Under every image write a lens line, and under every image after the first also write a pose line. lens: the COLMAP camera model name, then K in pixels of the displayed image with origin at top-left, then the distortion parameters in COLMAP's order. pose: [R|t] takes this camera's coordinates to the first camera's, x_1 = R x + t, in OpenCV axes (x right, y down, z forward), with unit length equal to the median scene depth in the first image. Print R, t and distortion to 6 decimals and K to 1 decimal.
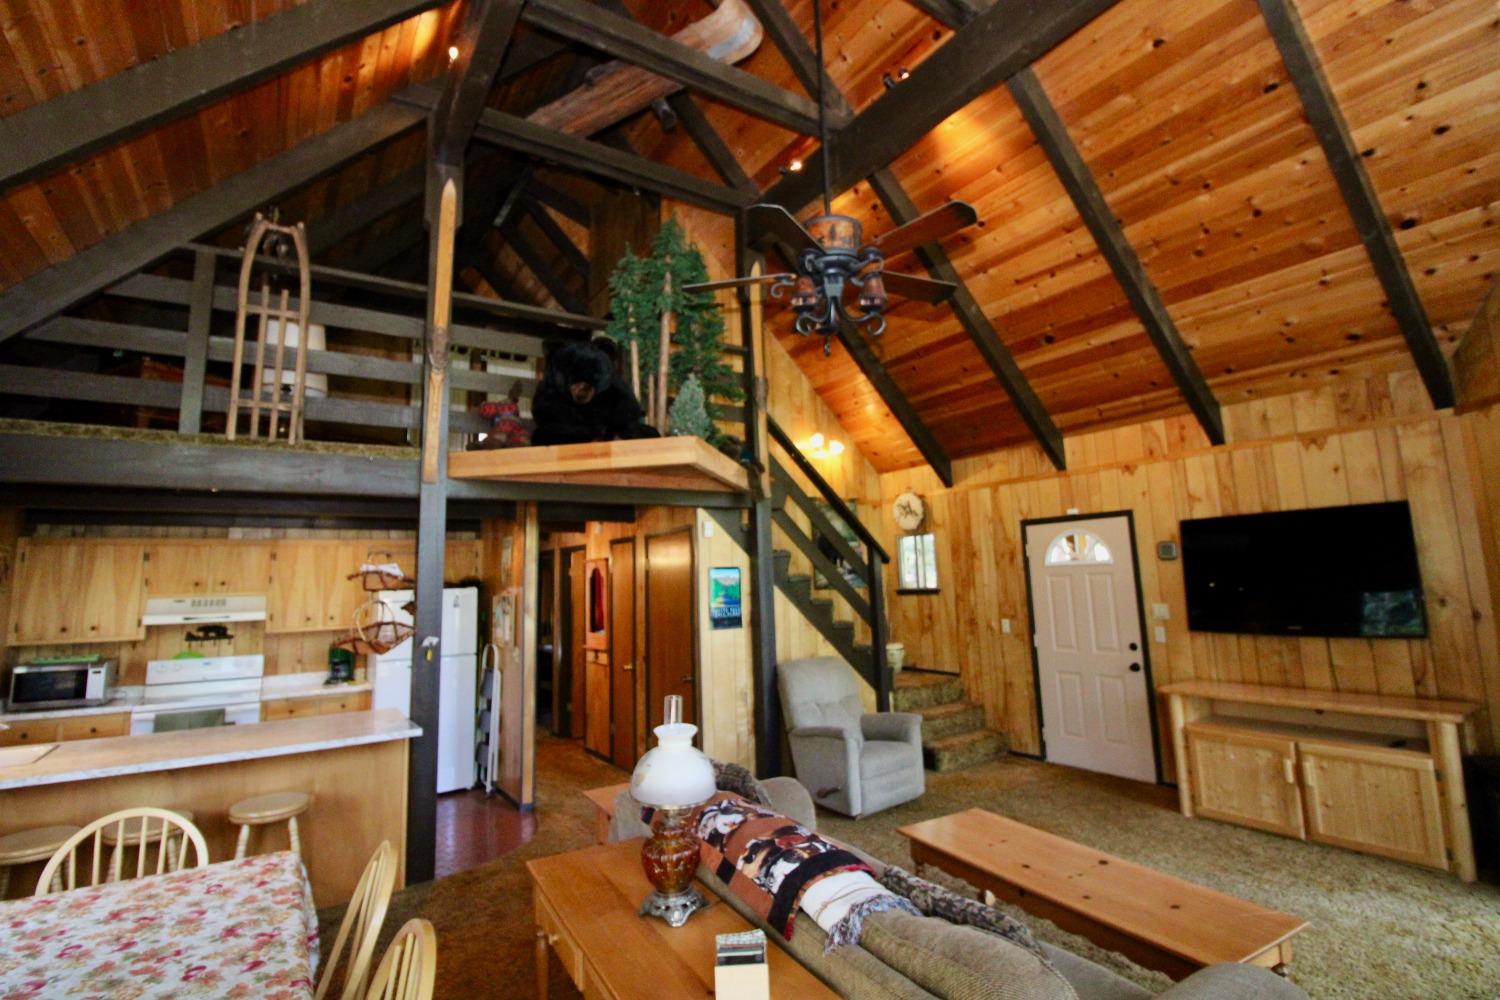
lens RADIAL K [[696.4, 0, 744.6], [0, 696.4, 479.3], [0, 0, 1]] dist [-0.004686, -0.010172]
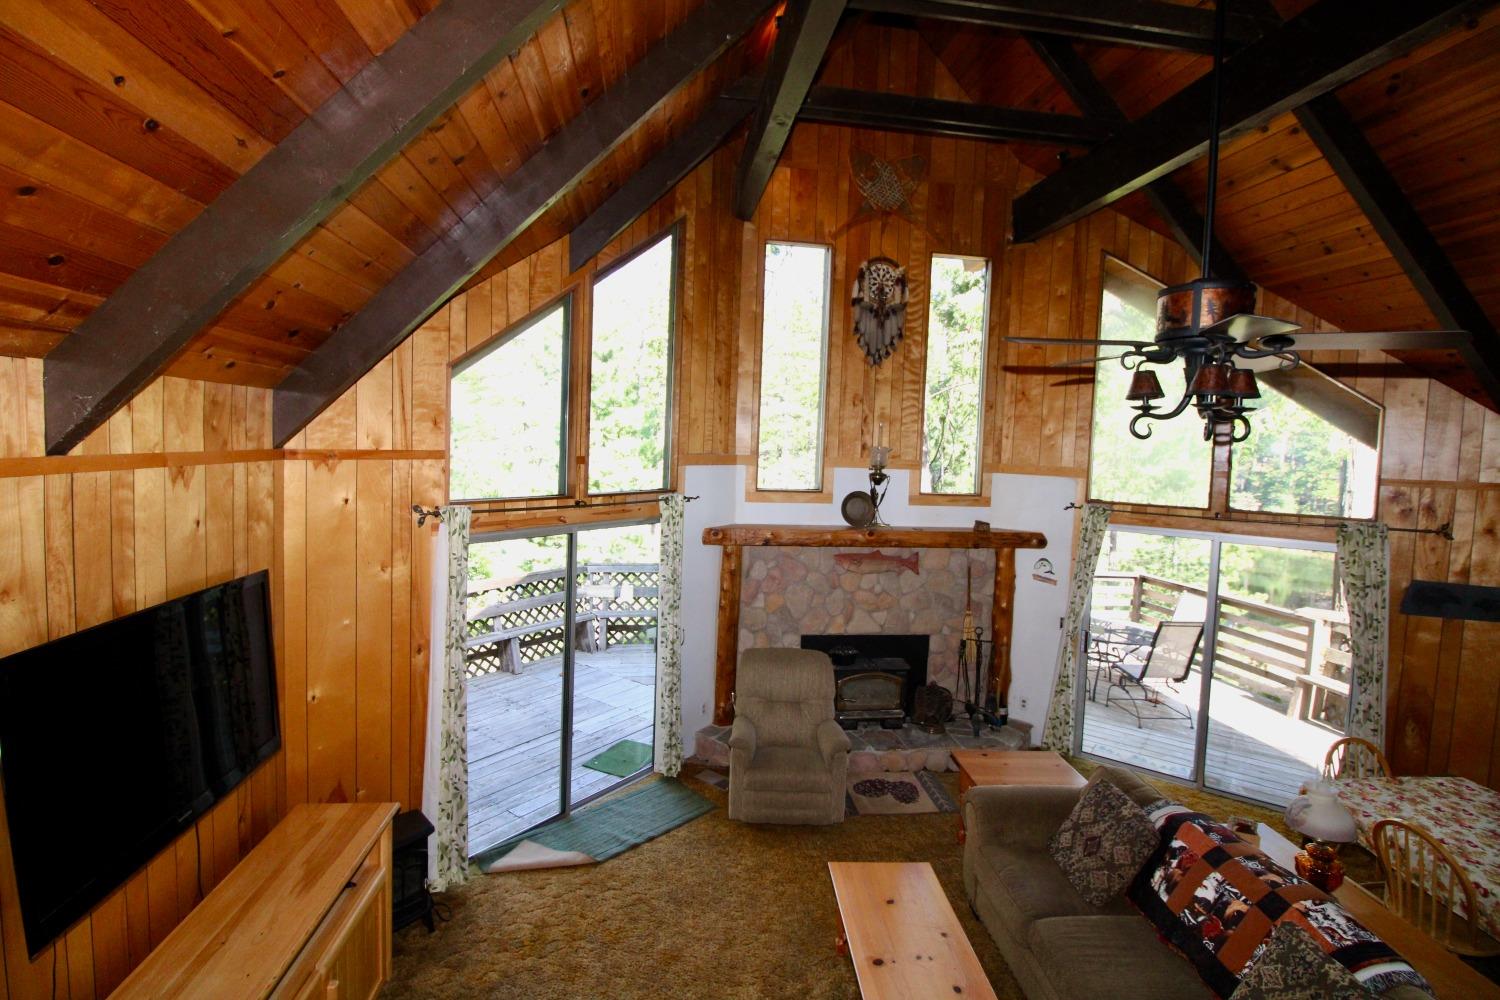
lens RADIAL K [[696.1, 0, 750.4], [0, 696.1, 479.6], [0, 0, 1]] dist [-0.003062, 0.000044]
pose [[-0.901383, -0.021676, 0.432481, 0.136105], [-0.066238, 0.993894, -0.088240, -0.024764], [-0.427927, -0.108185, -0.897315, 1.076613]]
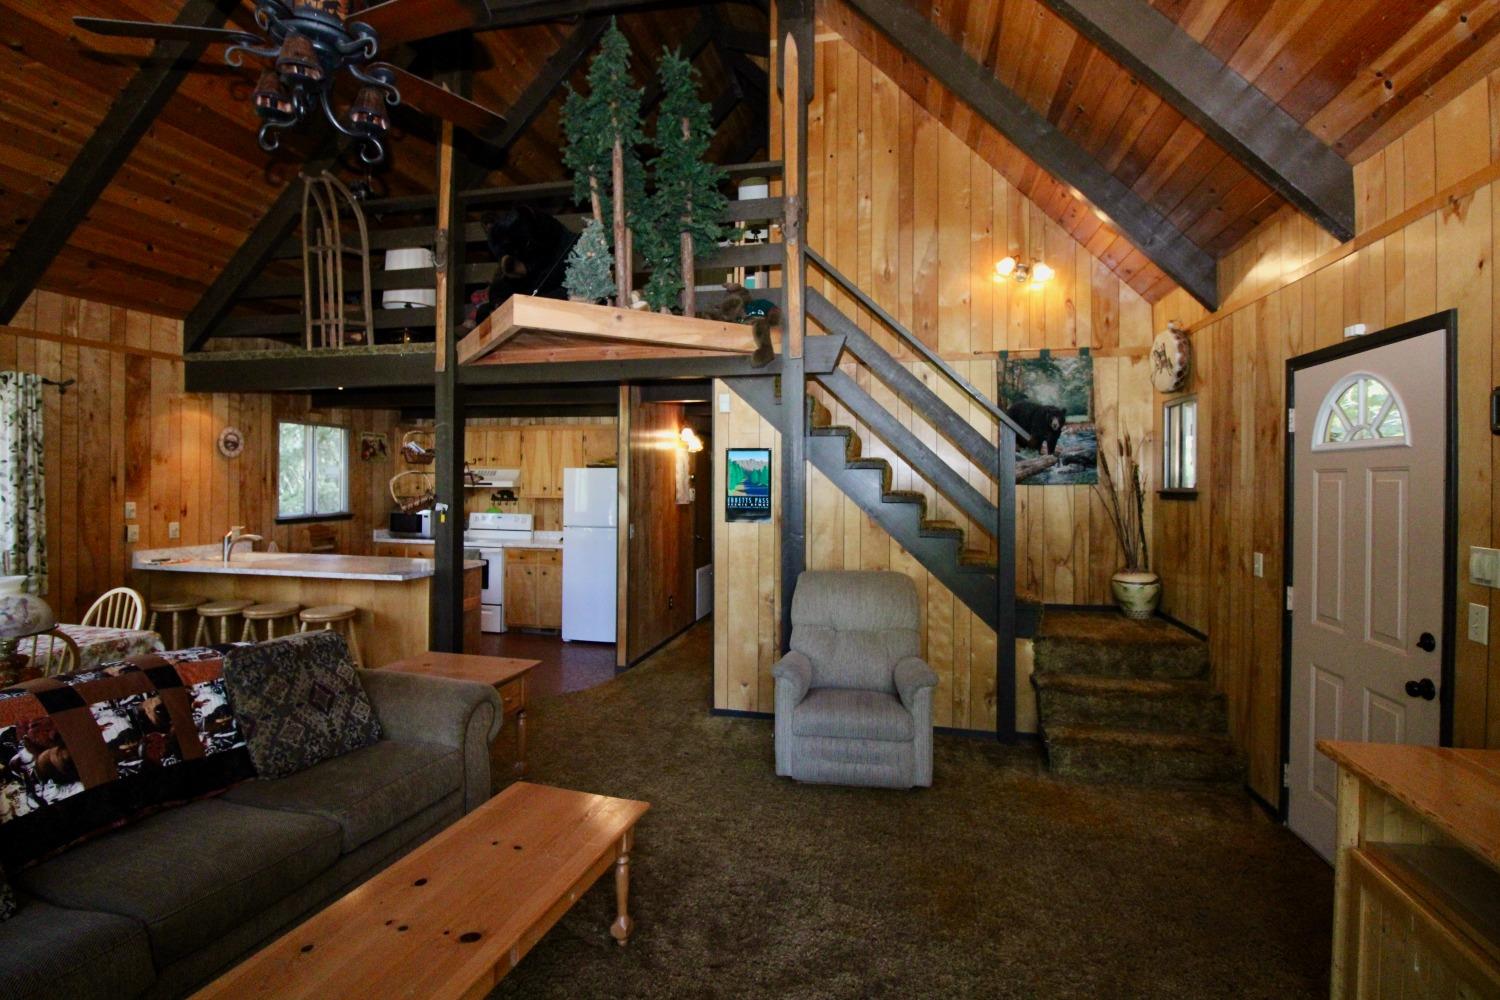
lens RADIAL K [[696.4, 0, 744.4], [0, 696.4, 480.4], [0, 0, 1]] dist [-0.004686, -0.010172]
pose [[0.687497, 0.037428, -0.725222, 0.563890], [0.076155, 0.989448, 0.123258, 0.061158], [0.722183, -0.139968, 0.677392, 0.429147]]
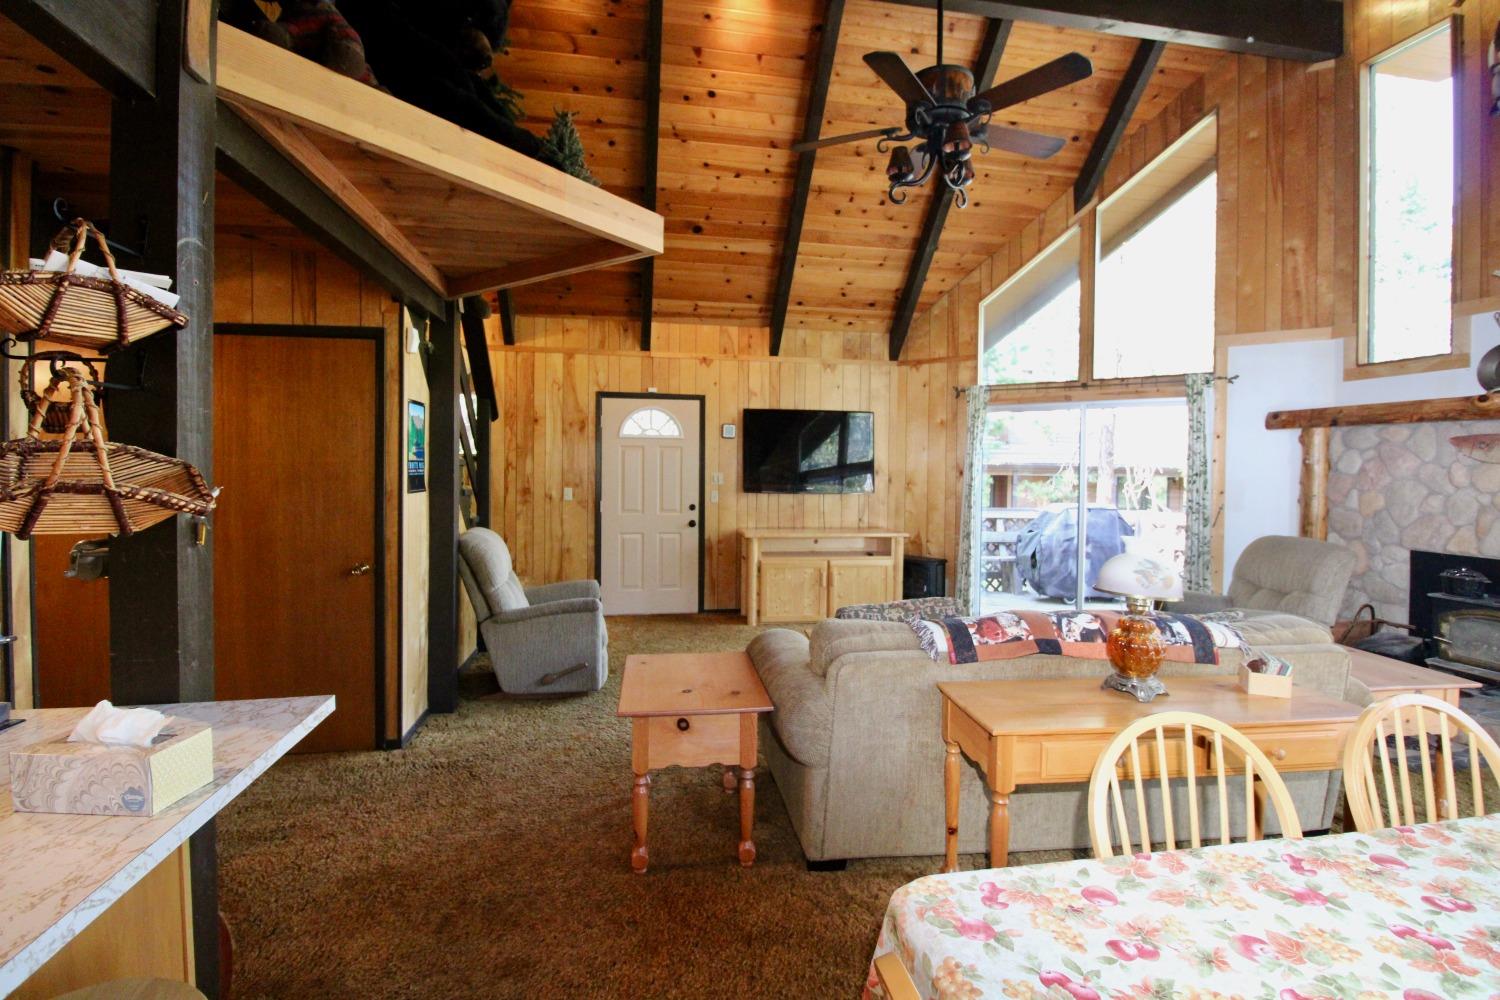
lens RADIAL K [[696.4, 0, 745.5], [0, 696.4, 478.6], [0, 0, 1]] dist [-0.004686, -0.010172]
pose [[0.399511, 0.019481, 0.916521, -0.514732], [-0.156013, 0.986634, 0.047035, 0.117861], [-0.903355, -0.161780, 0.397211, 0.432335]]
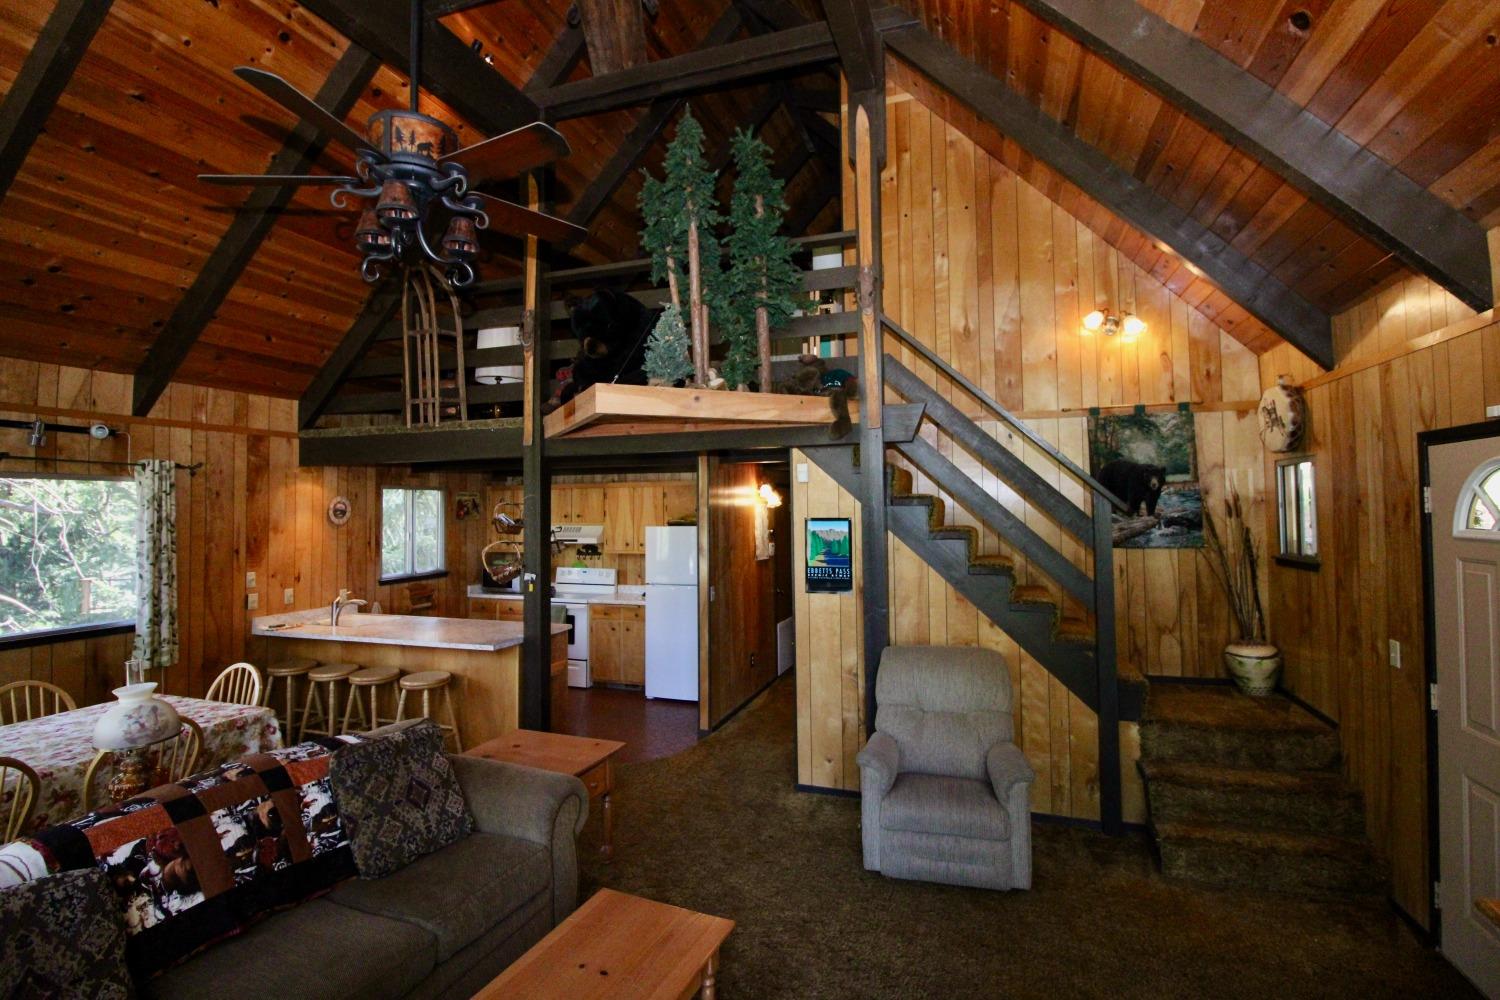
lens RADIAL K [[696.4, 0, 748.4], [0, 696.4, 482.3], [0, 0, 1]] dist [-0.004686, -0.010172]
pose [[0.606155, -0.002555, -0.795342, 0.559505], [0.105381, 0.991436, 0.077130, 0.011582], [0.788334, -0.130567, 0.601234, 0.438602]]
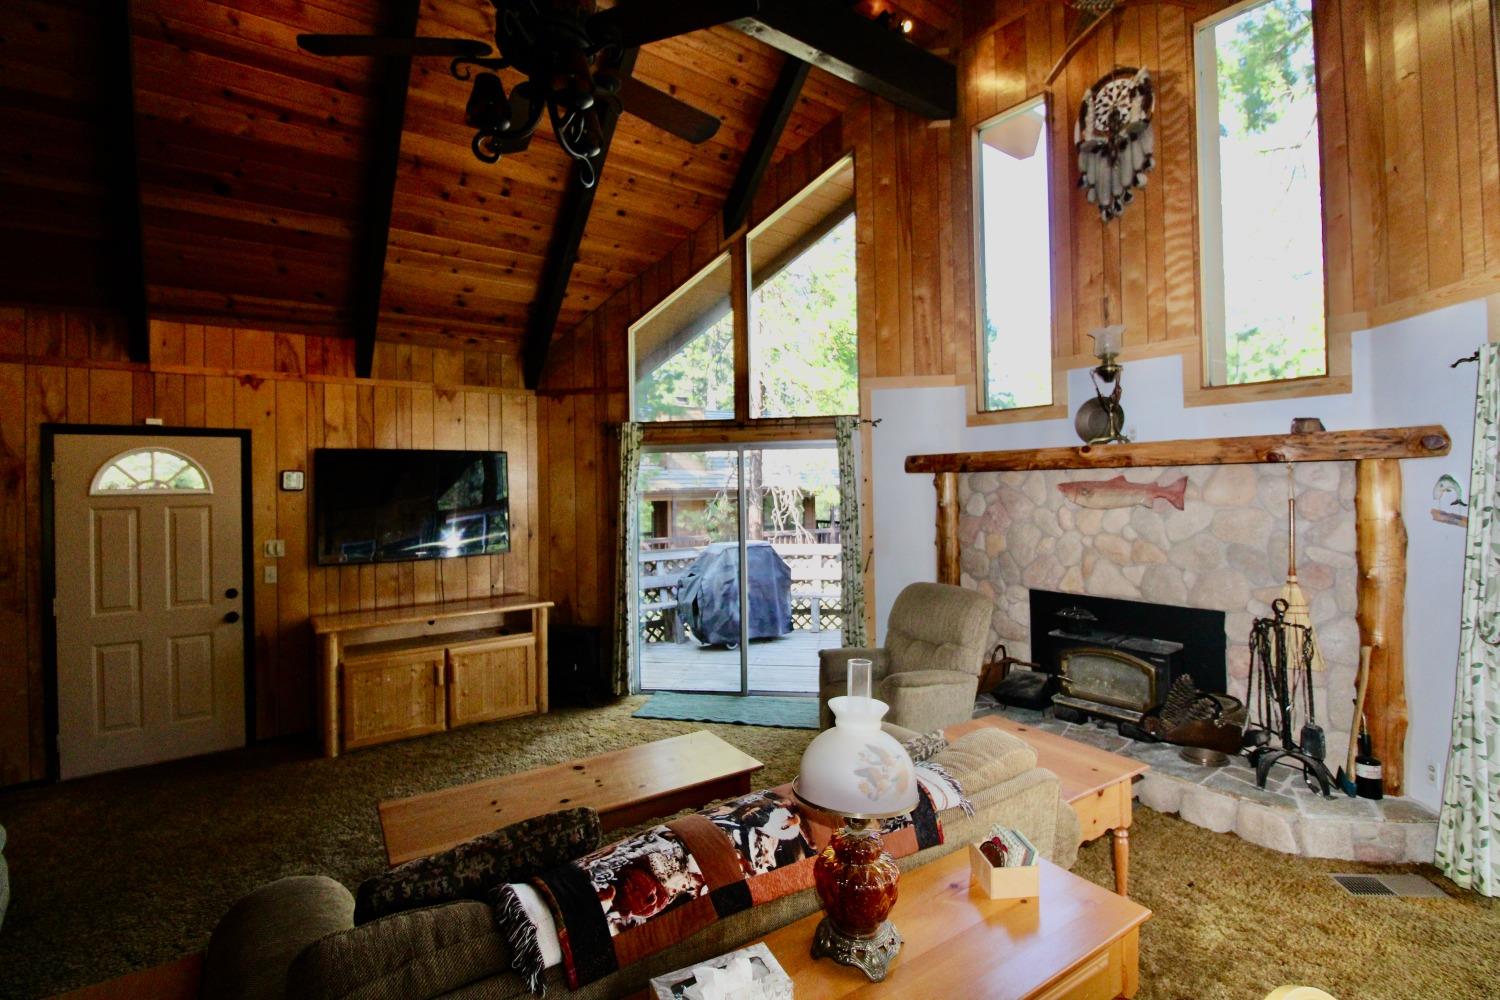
lens RADIAL K [[696.4, 0, 748.2], [0, 696.4, 477.1], [0, 0, 1]] dist [-0.004686, -0.010172]
pose [[-0.063090, 0.044567, 0.997012, -0.306875], [-0.125032, 0.990779, -0.052200, 0.068066], [-0.990145, -0.127952, -0.056936, 0.445946]]
